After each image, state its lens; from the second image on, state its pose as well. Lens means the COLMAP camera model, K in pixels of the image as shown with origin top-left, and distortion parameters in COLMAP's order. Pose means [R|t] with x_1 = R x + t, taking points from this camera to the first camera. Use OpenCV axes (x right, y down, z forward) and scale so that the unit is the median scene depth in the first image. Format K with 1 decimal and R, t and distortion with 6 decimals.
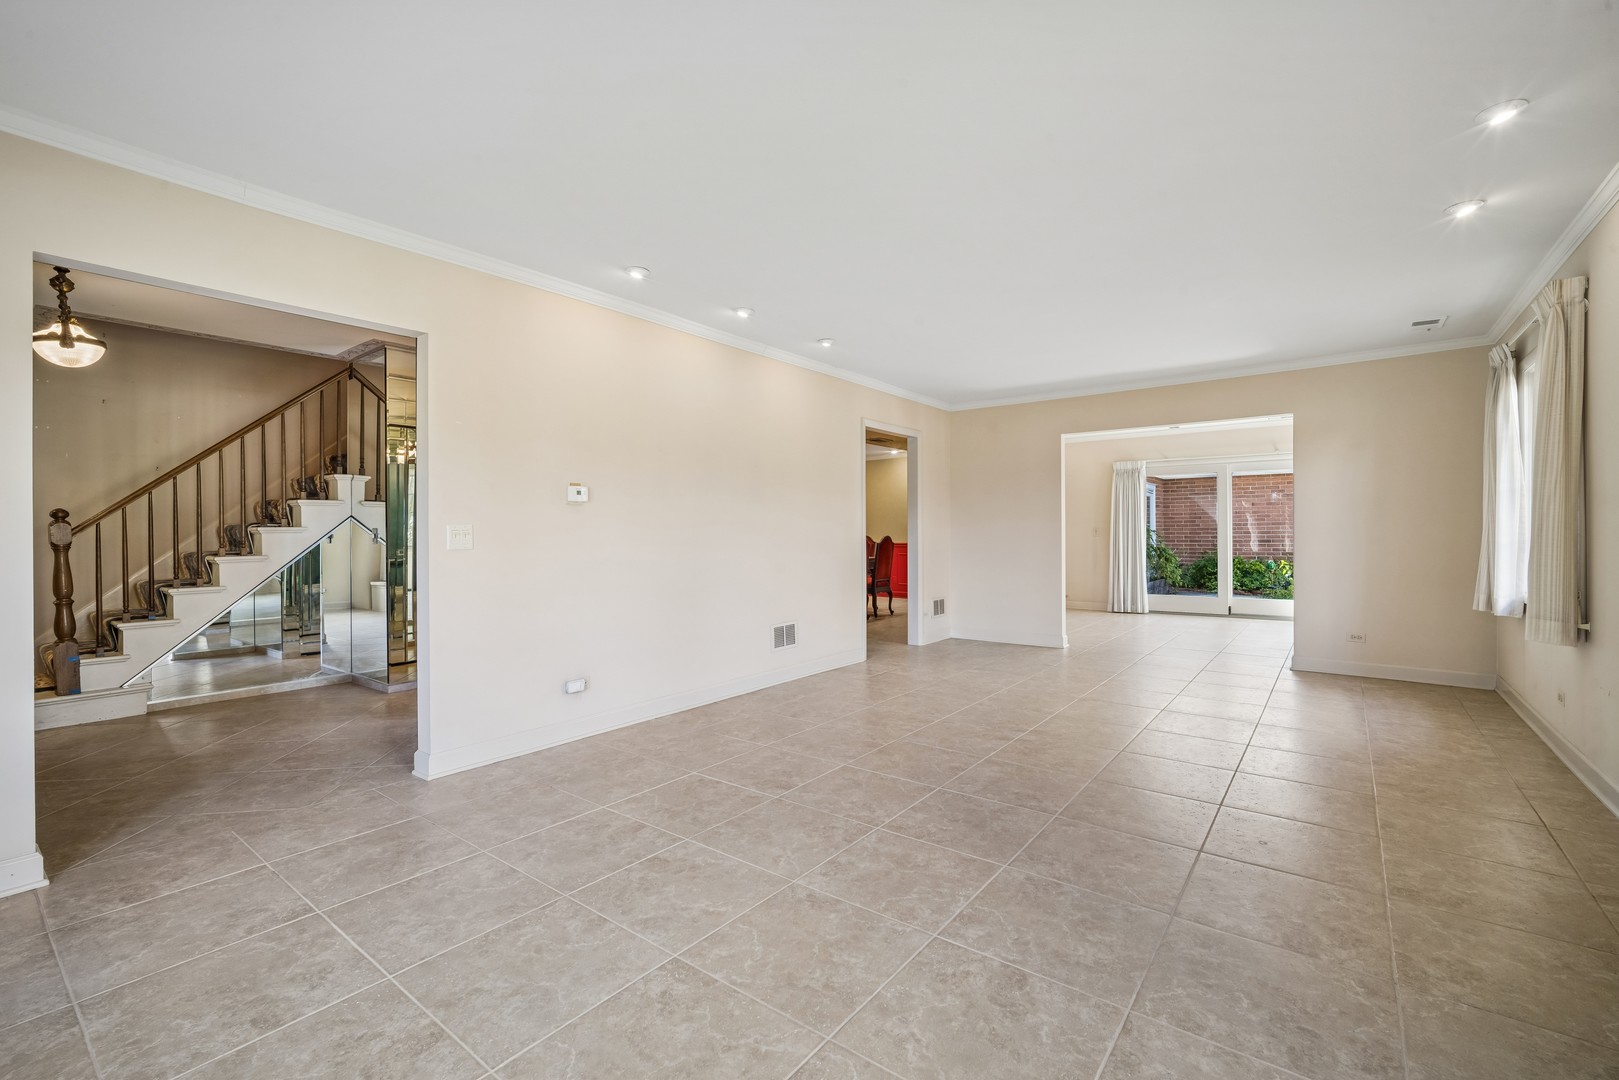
lens RADIAL K [[701.4, 0, 816.3], [0, 701.4, 535.4], [0, 0, 1]] dist [-0.003200, 0.000167]
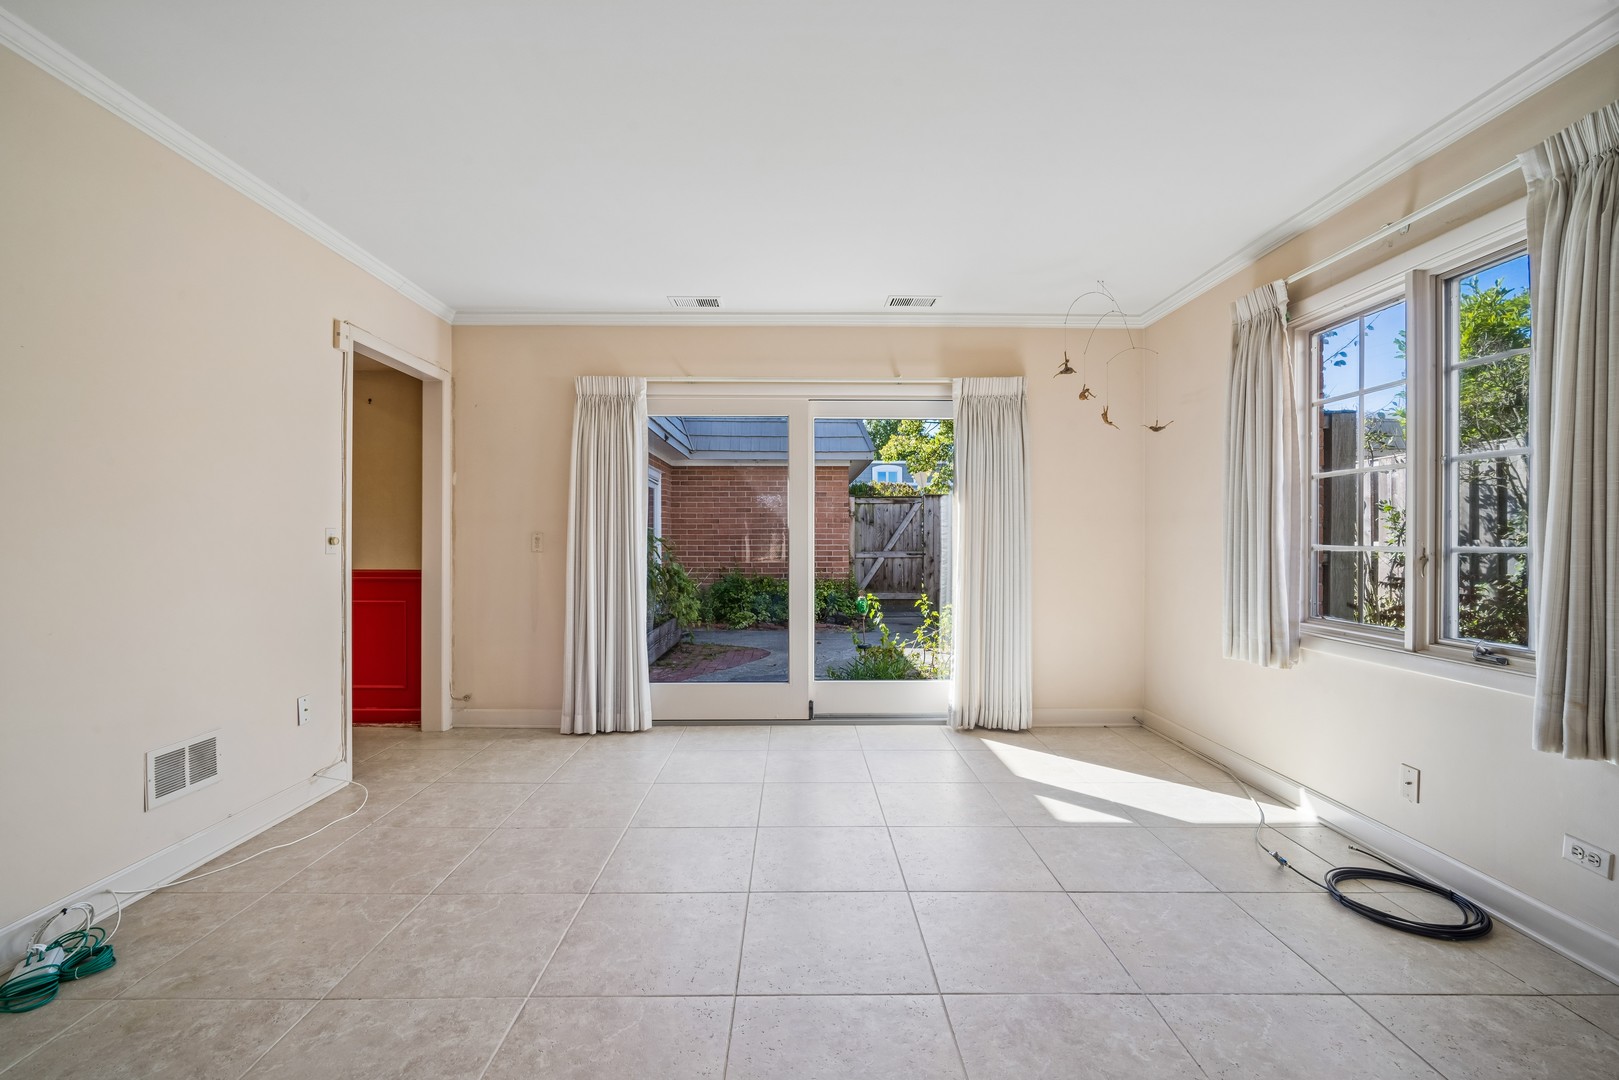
lens RADIAL K [[701.4, 0, 806.3], [0, 701.4, 540.2], [0, 0, 1]] dist [-0.003200, 0.000167]
pose [[0.789517, 0.005346, 0.613705, 0.297345], [-0.003776, 0.999985, -0.003852, -0.005496], [-0.613717, 0.000724, 0.789526, 0.629317]]
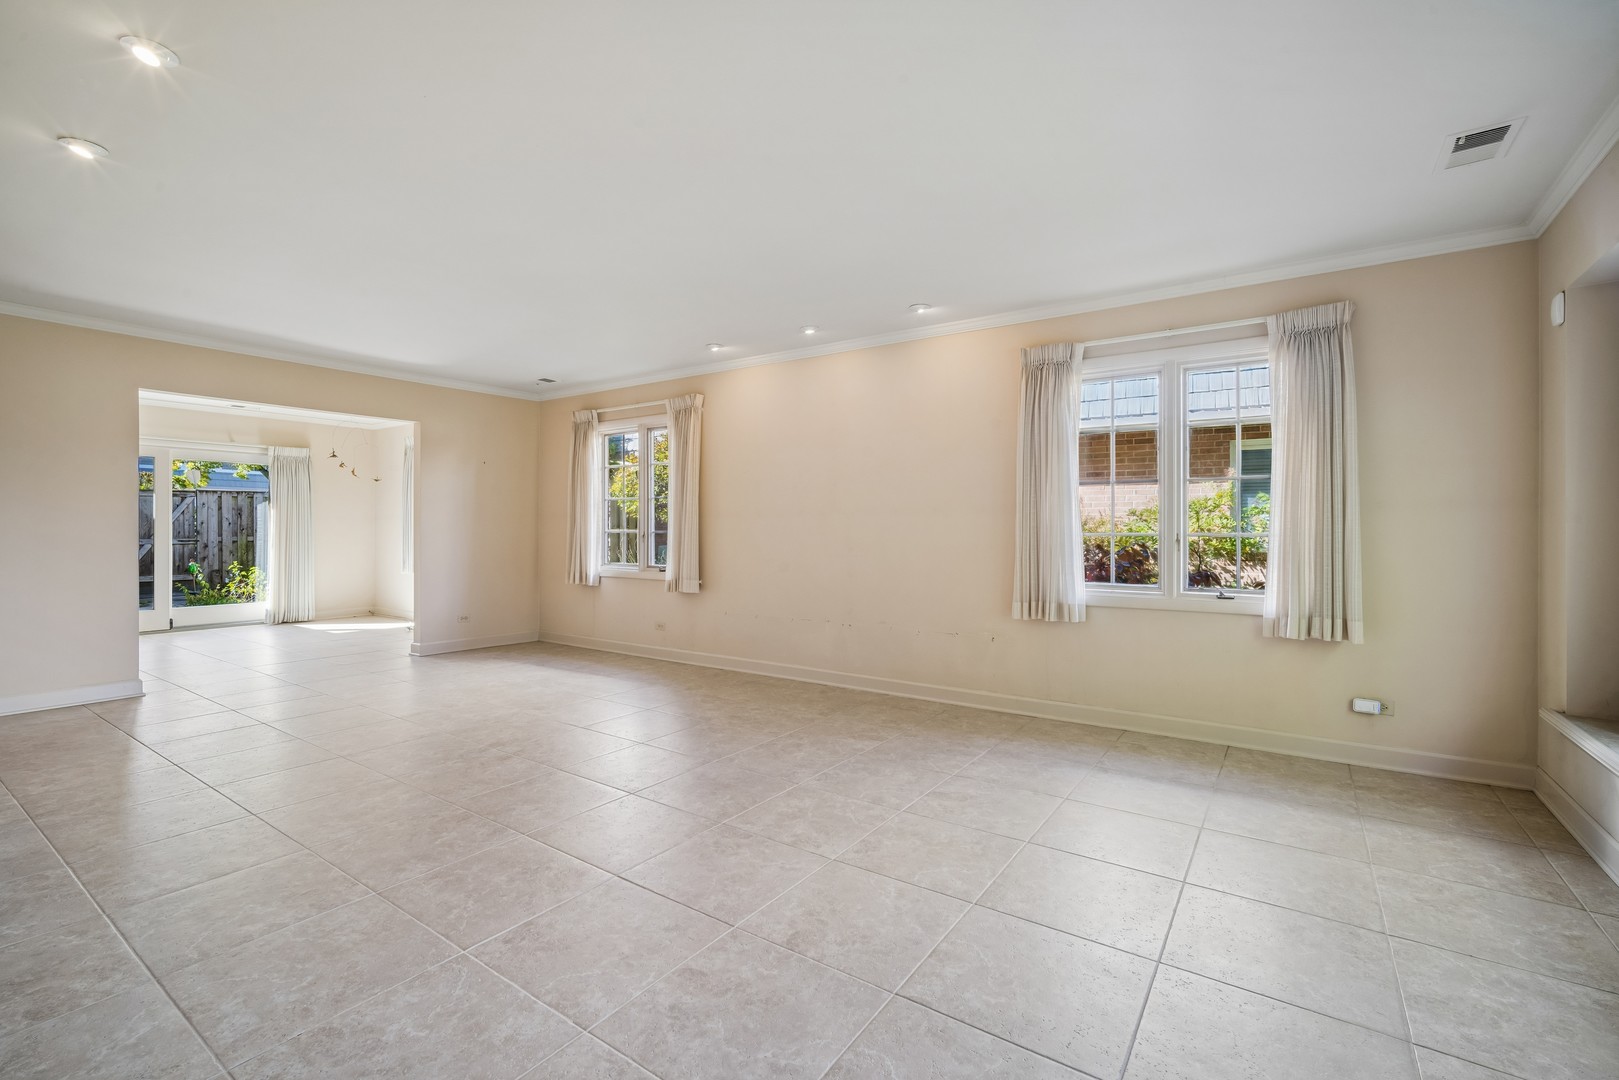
lens RADIAL K [[701.4, 0, 805.5], [0, 701.4, 529.8], [0, 0, 1]] dist [-0.003200, 0.000167]
pose [[-0.038307, 0.004557, 0.999256, -0.276328], [0.002591, 0.999987, -0.004461, 0.000213], [-0.999263, 0.002418, -0.038318, 0.274040]]
